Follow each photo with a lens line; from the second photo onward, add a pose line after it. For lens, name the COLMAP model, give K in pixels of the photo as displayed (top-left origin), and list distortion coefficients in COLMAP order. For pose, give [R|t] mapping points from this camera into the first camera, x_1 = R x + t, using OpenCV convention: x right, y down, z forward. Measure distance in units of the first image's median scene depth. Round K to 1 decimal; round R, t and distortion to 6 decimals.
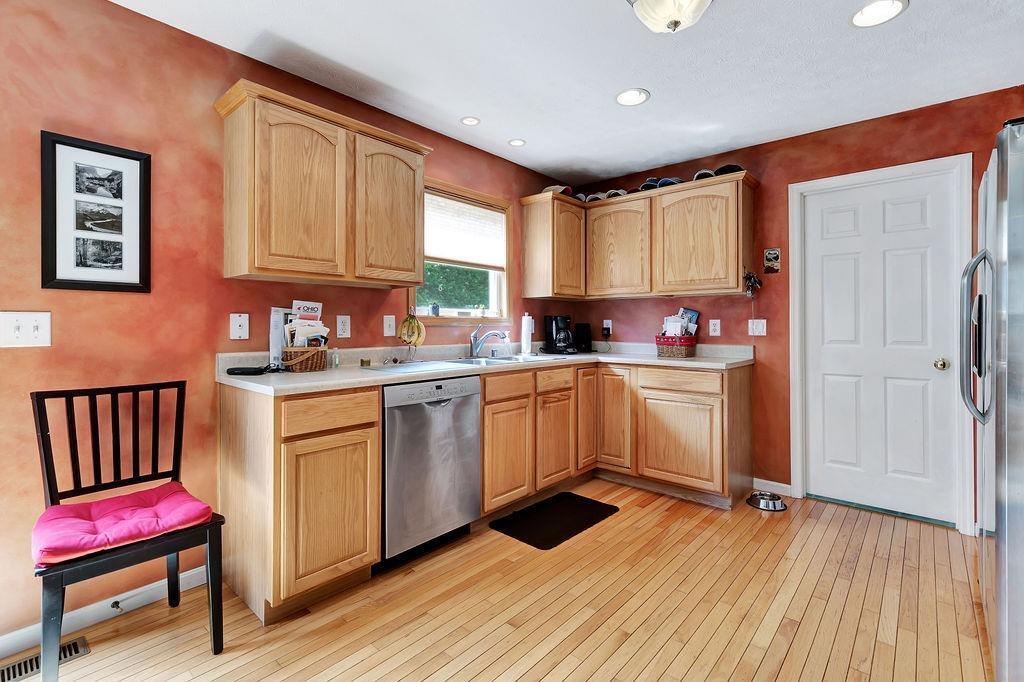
lens RADIAL K [[469.3, 0, 523.1], [0, 469.3, 323.7], [0, 0, 1]] dist [0.008849, -0.001080]
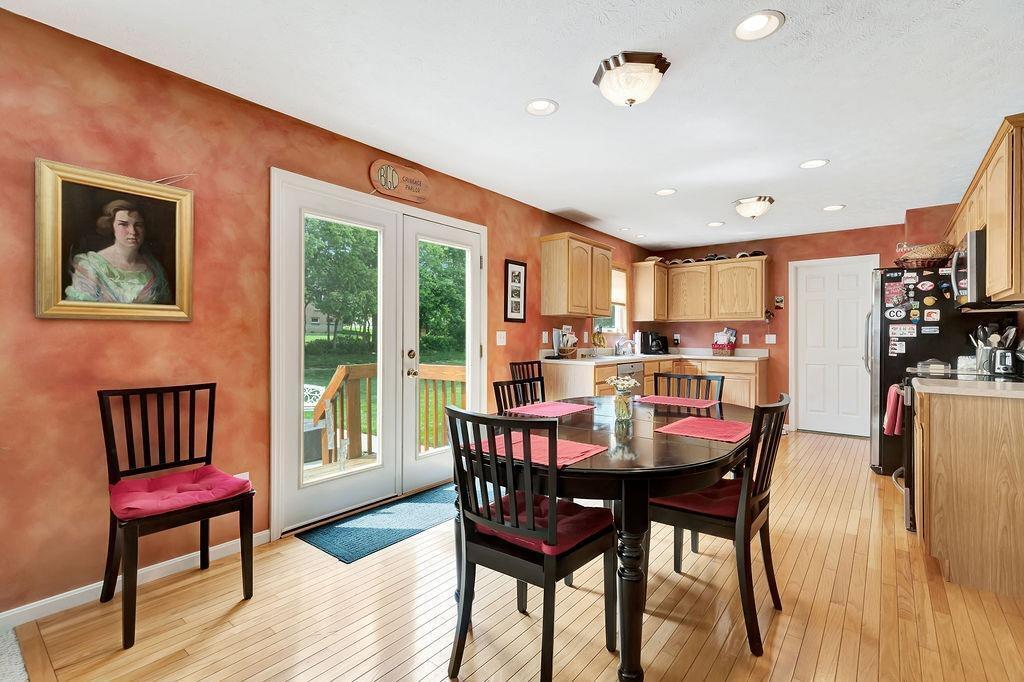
lens RADIAL K [[469.3, 0, 514.7], [0, 469.3, 336.8], [0, 0, 1]] dist [0.008849, -0.001080]
pose [[0.999400, 0.003707, 0.034435, -0.564841], [-0.003756, 0.999992, 0.001375, 0.000518], [-0.034430, -0.001504, 0.999406, -0.796805]]
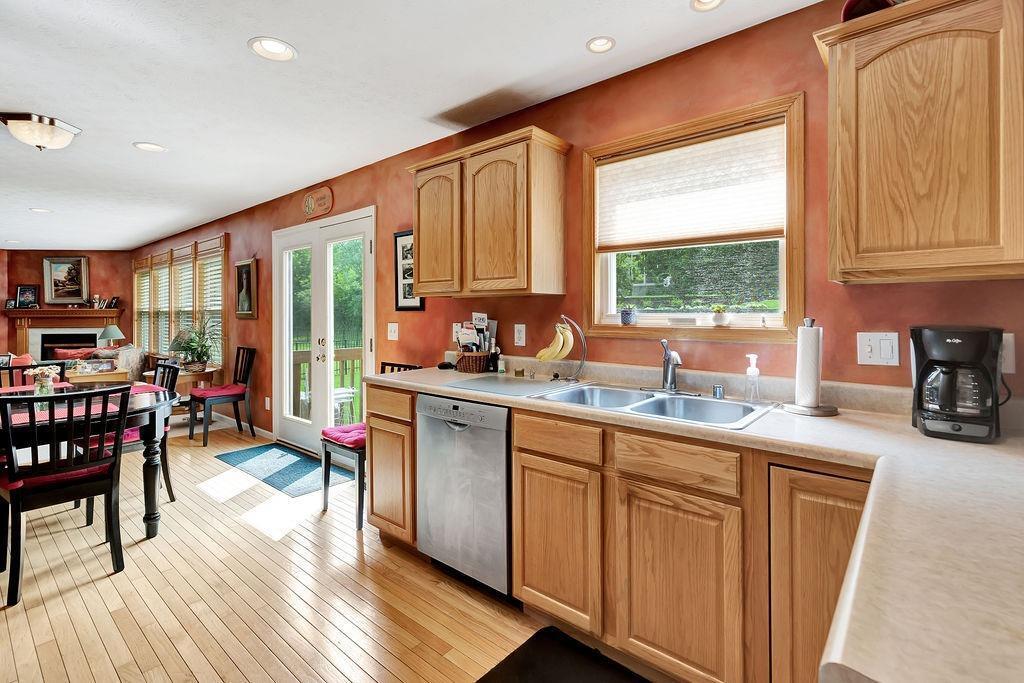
lens RADIAL K [[469.3, 0, 499.8], [0, 469.3, 310.9], [0, 0, 1]] dist [0.008849, -0.001080]
pose [[0.001281, -0.002756, -0.999995, 0.527984], [0.007553, 0.999968, -0.002746, -0.035941], [0.999971, -0.007549, 0.001302, 0.774914]]
